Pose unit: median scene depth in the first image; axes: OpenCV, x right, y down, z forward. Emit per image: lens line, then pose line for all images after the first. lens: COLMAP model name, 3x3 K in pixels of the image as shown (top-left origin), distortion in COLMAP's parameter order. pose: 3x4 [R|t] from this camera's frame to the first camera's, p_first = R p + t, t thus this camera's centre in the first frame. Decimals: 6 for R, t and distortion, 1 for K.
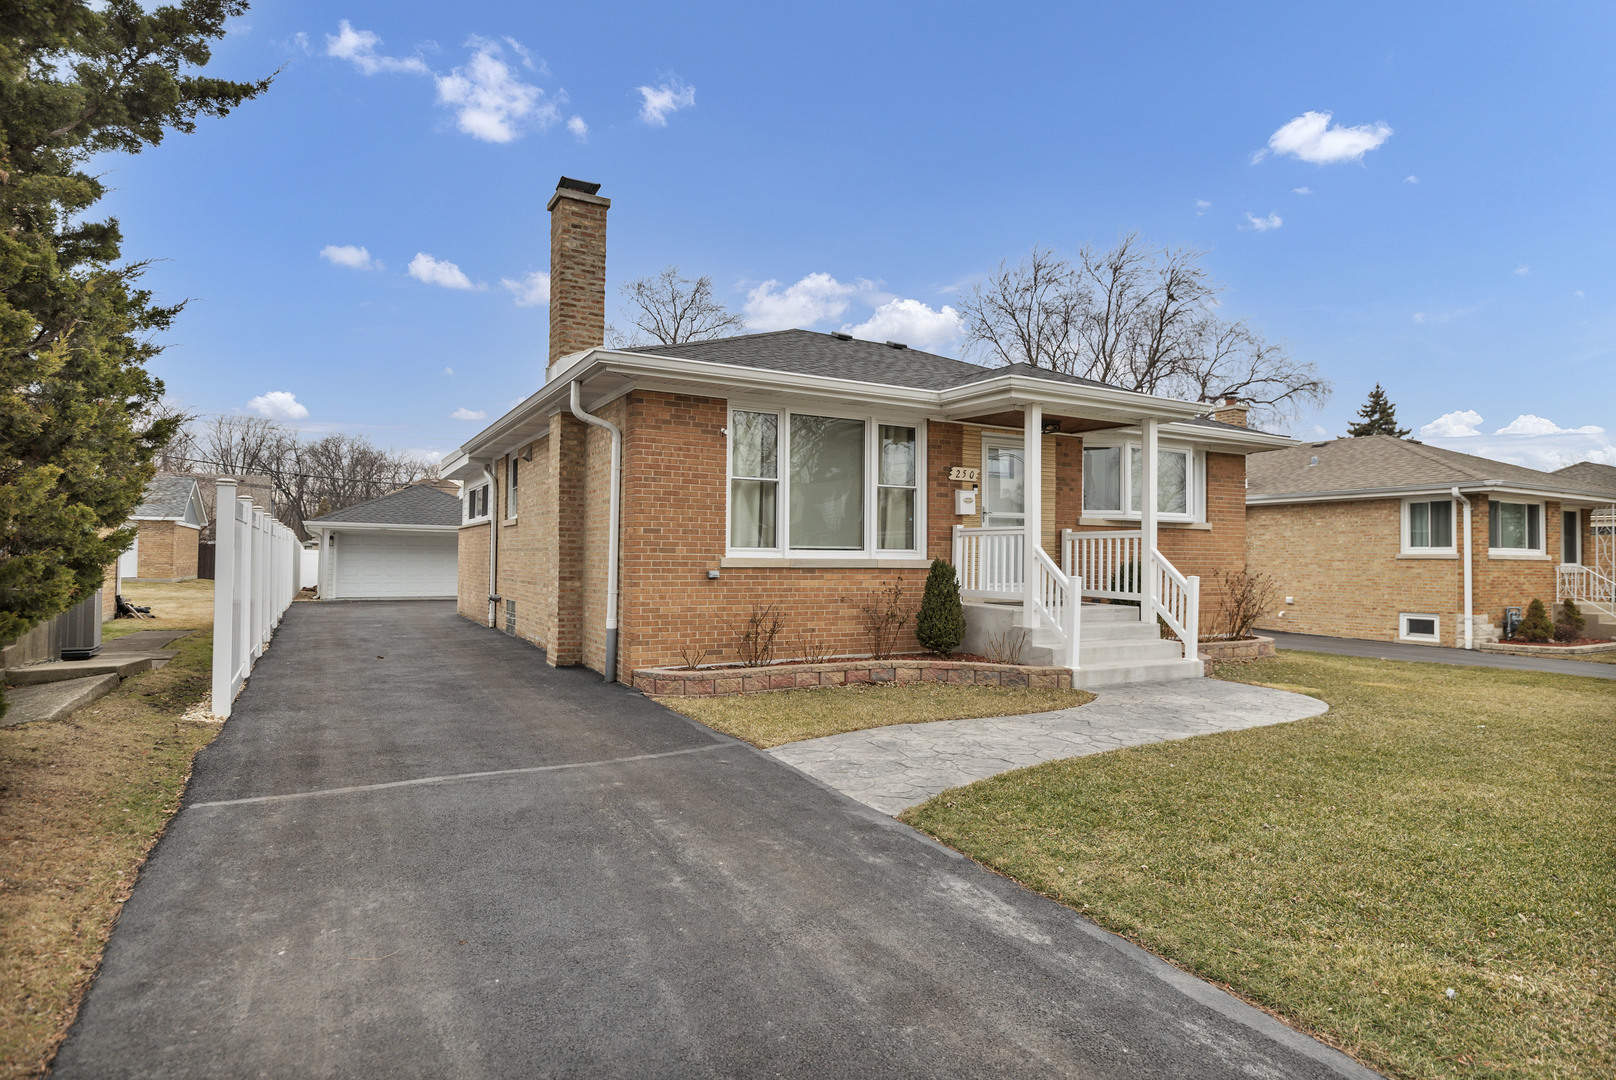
lens RADIAL K [[871.5, 0, 808.0], [0, 871.5, 540.0], [0, 0, 1]] dist [-0.000042, 0.000011]
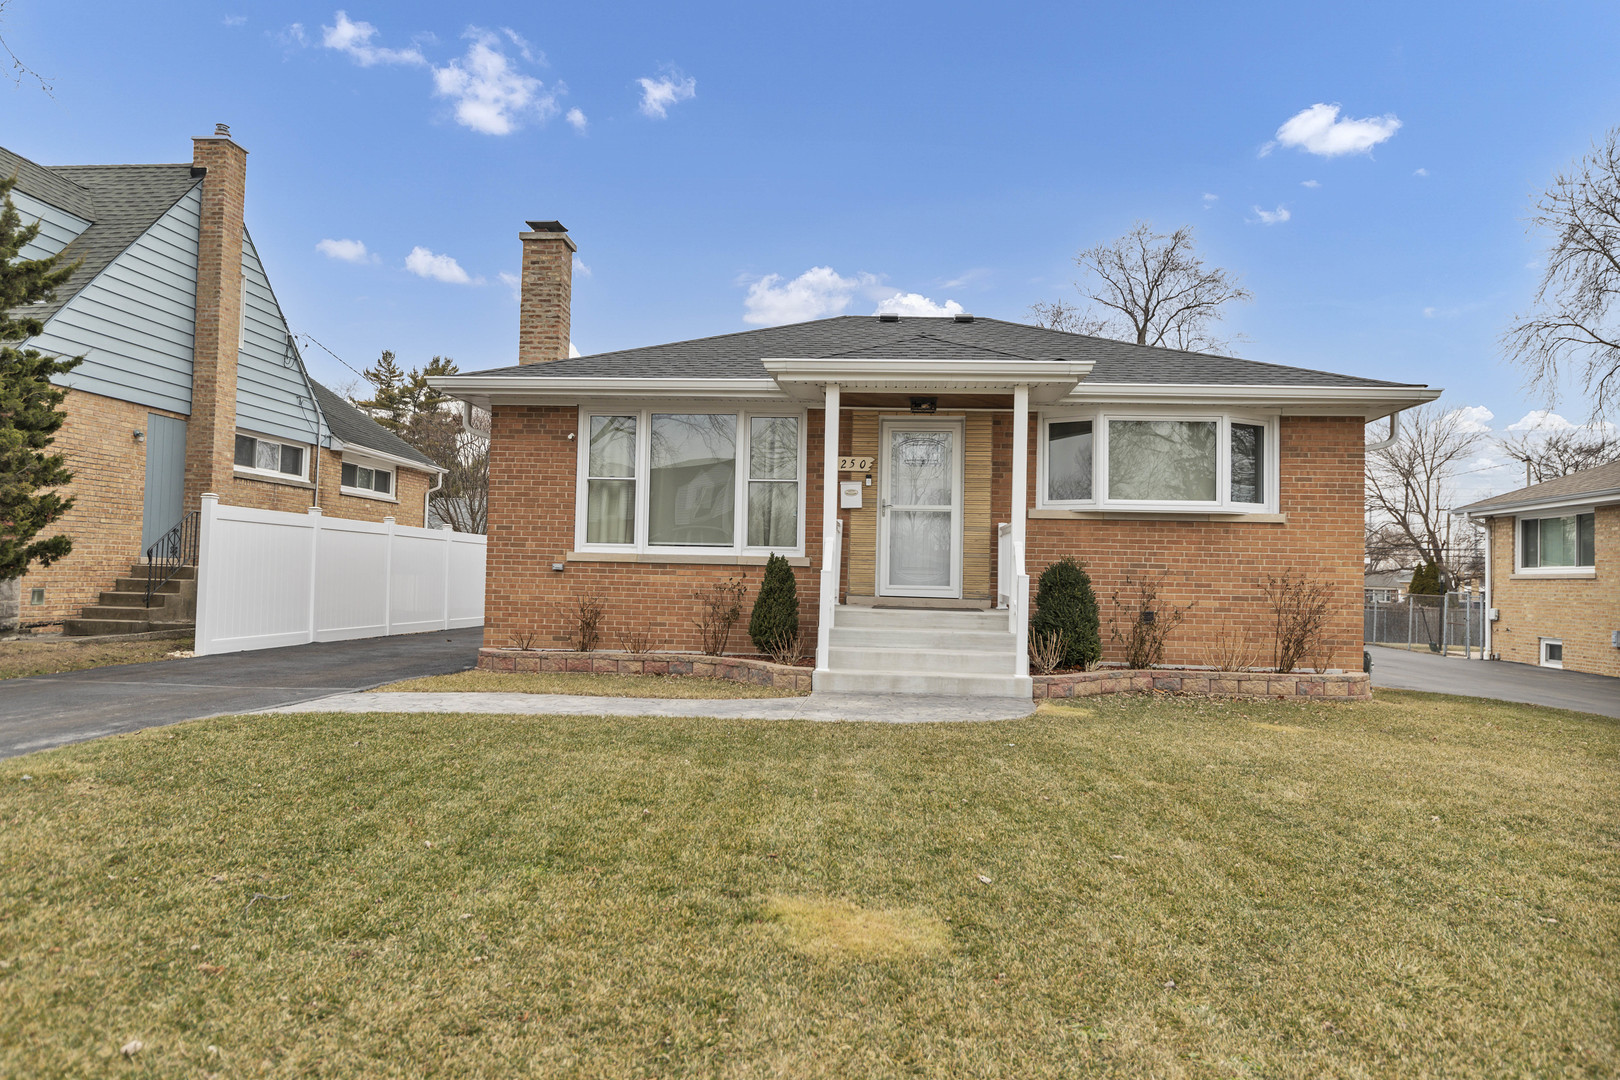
lens RADIAL K [[1076.0, 0, 810.0], [0, 1076.0, 540.0], [0, 0, 1]] dist [-0.001827, -0.000112]
pose [[0.832663, -0.010286, -0.553684, 0.885772], [-0.003656, 0.999704, -0.024070, 0.036120], [0.553768, 0.022066, 0.832379, 0.047173]]
